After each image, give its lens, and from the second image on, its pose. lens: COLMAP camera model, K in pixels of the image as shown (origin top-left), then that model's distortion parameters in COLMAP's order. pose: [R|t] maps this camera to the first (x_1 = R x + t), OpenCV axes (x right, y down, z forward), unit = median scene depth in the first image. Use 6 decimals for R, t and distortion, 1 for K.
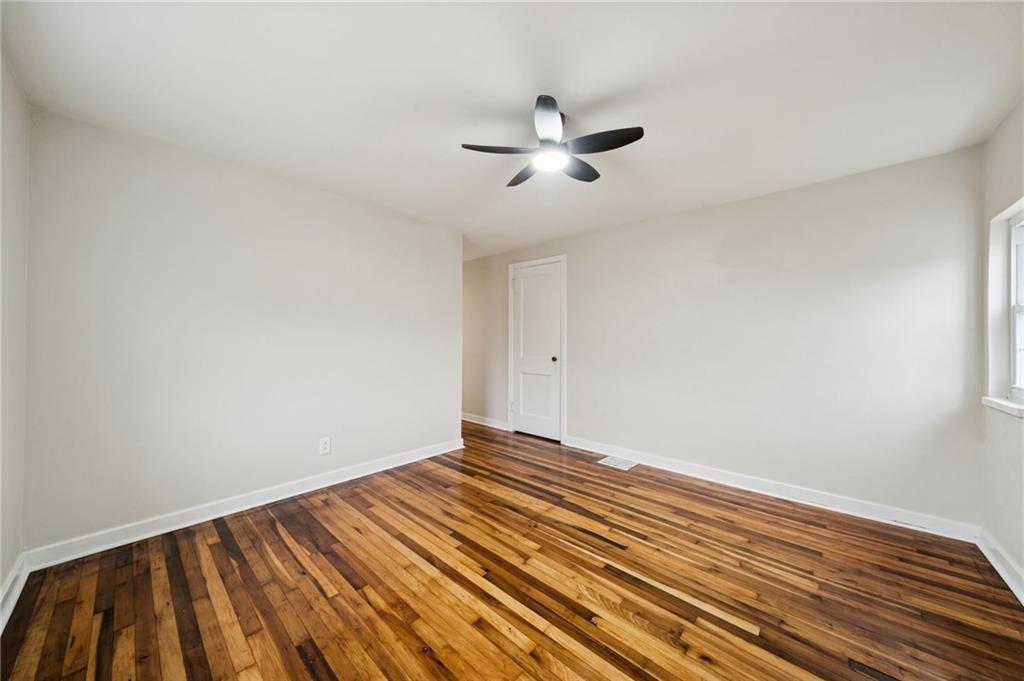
lens RADIAL K [[349.7, 0, 515.7], [0, 349.7, 339.3], [0, 0, 1]] dist [0.001579, 0.000040]
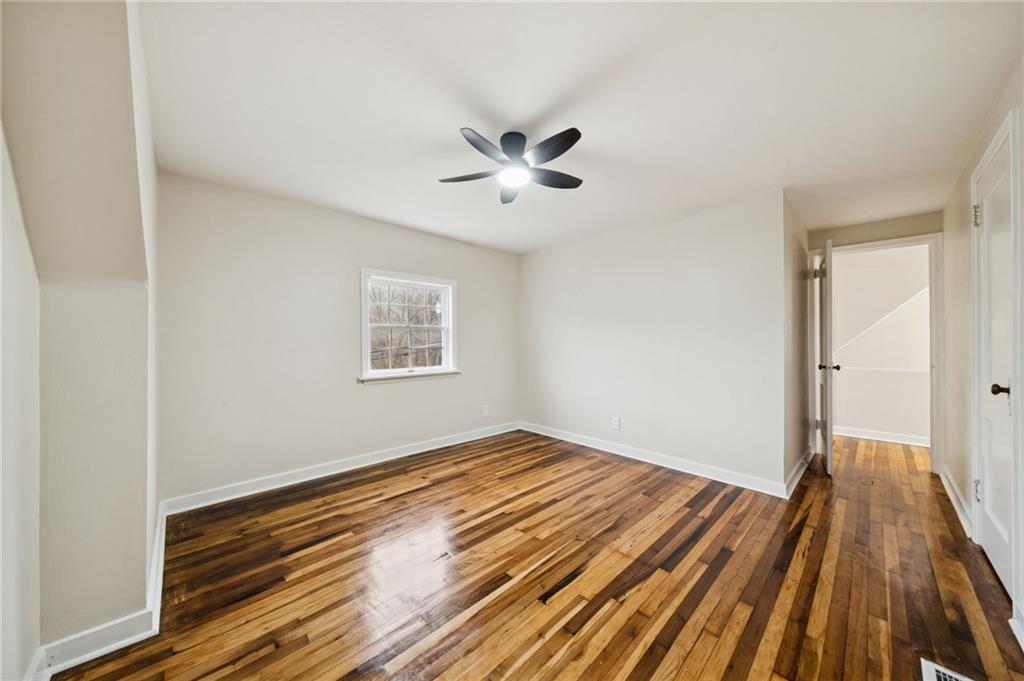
lens RADIAL K [[349.7, 0, 512.7], [0, 349.7, 341.8], [0, 0, 1]] dist [0.001579, 0.000040]
pose [[-0.080318, -0.007607, -0.996740, 1.011316], [-0.001561, 0.999971, -0.007506, 0.011754], [0.996768, 0.000953, -0.080328, 0.902550]]
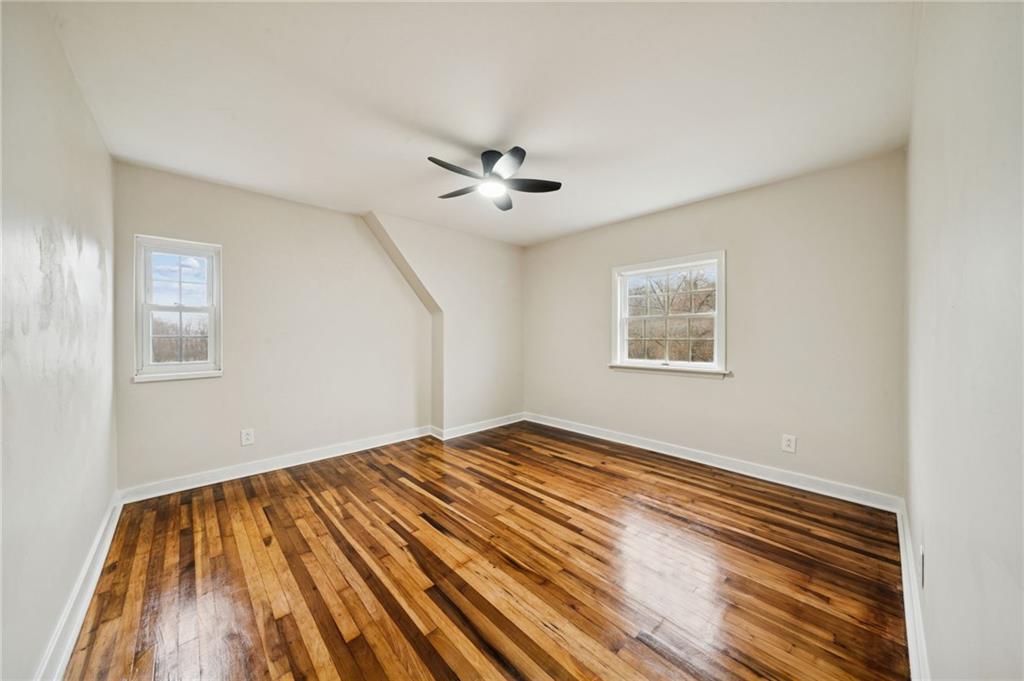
lens RADIAL K [[349.7, 0, 504.5], [0, 349.7, 336.9], [0, 0, 1]] dist [0.001579, 0.000040]
pose [[-0.994173, -0.005212, 0.107673, -0.068319], [-0.004302, 0.999953, 0.008681, 0.008634], [-0.107713, 0.008167, -0.994148, 1.896344]]
